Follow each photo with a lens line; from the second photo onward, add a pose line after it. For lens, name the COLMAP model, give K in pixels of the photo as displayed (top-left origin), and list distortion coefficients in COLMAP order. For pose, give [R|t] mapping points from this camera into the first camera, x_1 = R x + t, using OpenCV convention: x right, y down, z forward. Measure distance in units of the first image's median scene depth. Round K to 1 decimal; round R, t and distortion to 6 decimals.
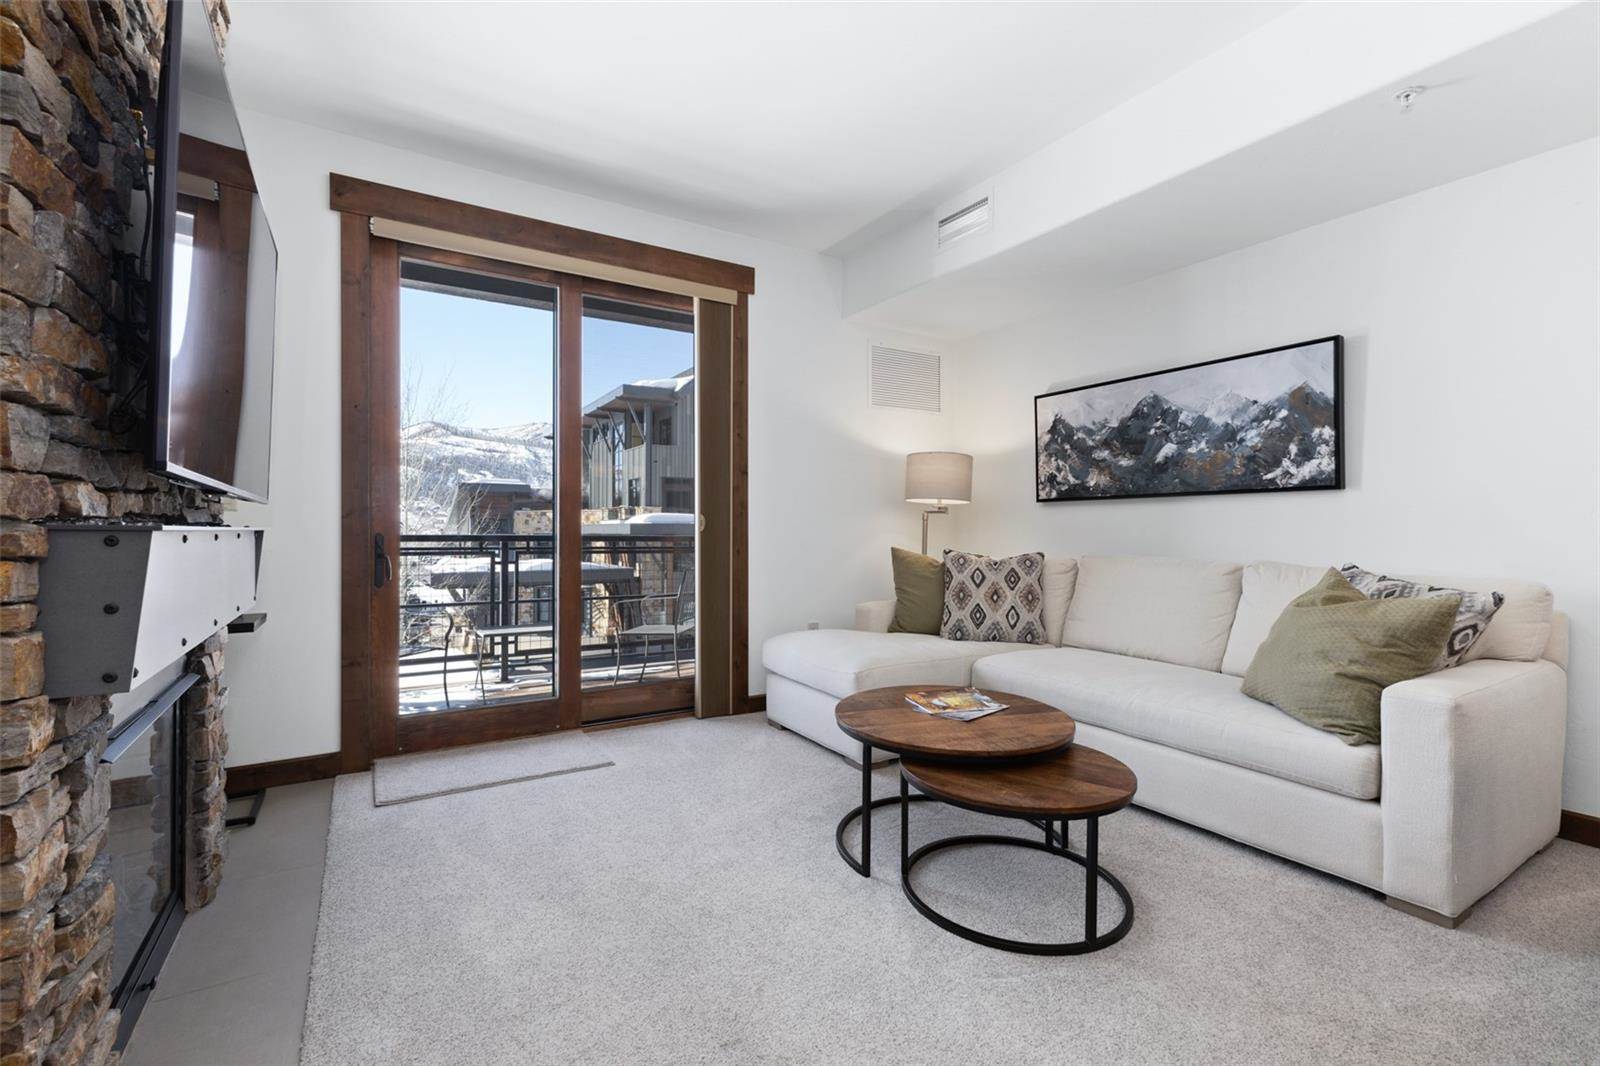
lens RADIAL K [[712.7, 0, 811.8], [0, 712.7, 524.9], [0, 0, 1]] dist [0.013470, -0.001018]
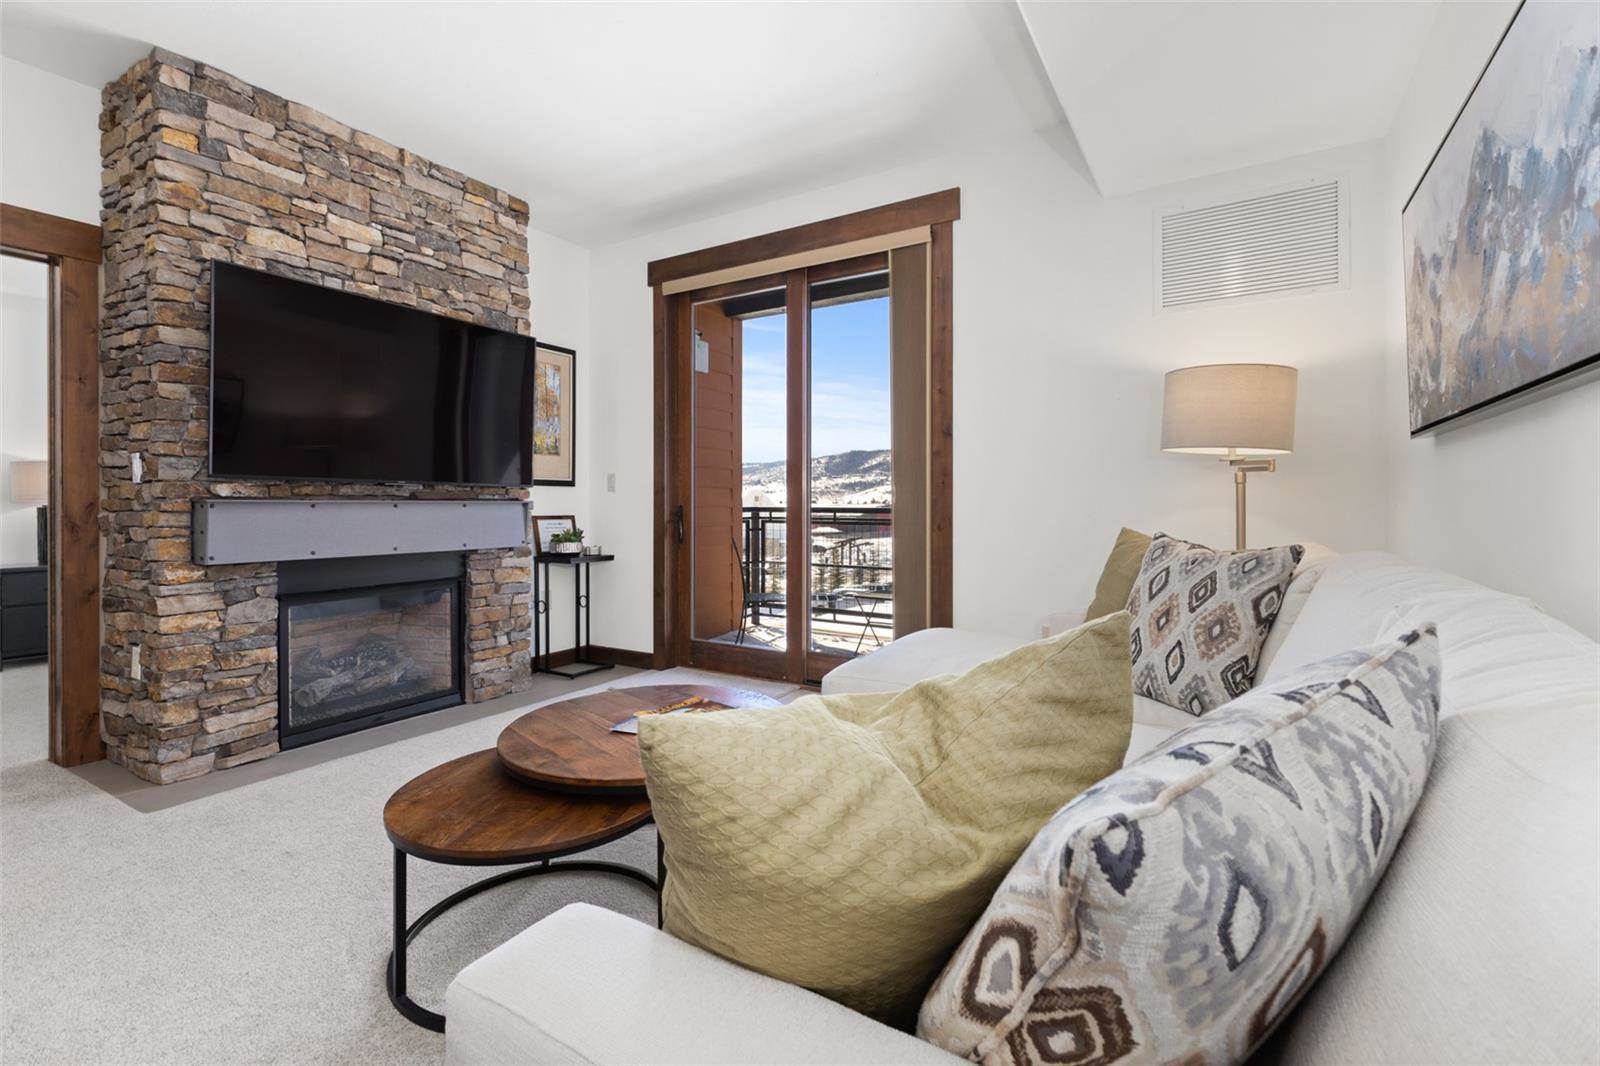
lens RADIAL K [[712.7, 0, 788.2], [0, 712.7, 502.4], [0, 0, 1]] dist [0.013470, -0.001018]
pose [[0.436010, -0.003477, -0.899935, 0.623871], [0.006862, 0.999976, -0.000538, 0.007248], [0.899916, -0.005941, 0.436024, 0.488898]]
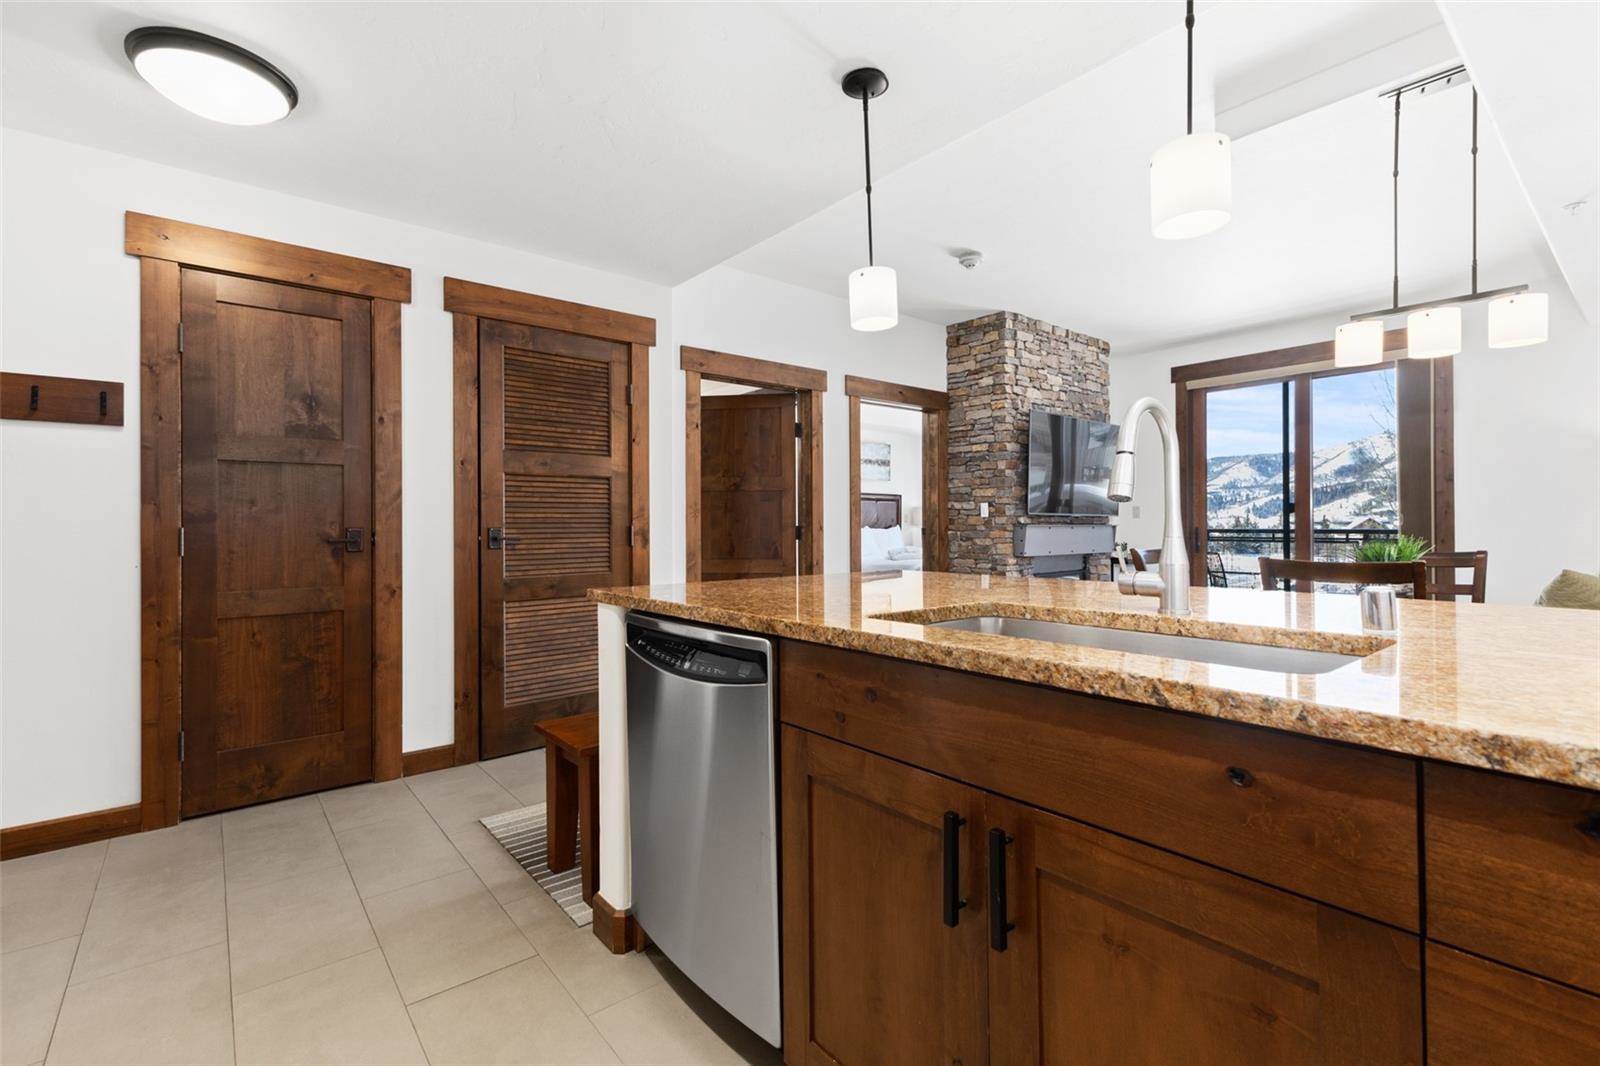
lens RADIAL K [[712.7, 0, 787.8], [0, 712.7, 521.9], [0, 0, 1]] dist [0.013470, -0.001018]
pose [[0.121006, -0.010502, -0.992596, 1.123777], [0.011008, 0.999897, -0.009238, 0.001695], [0.992591, -0.009808, 0.121110, -0.376000]]
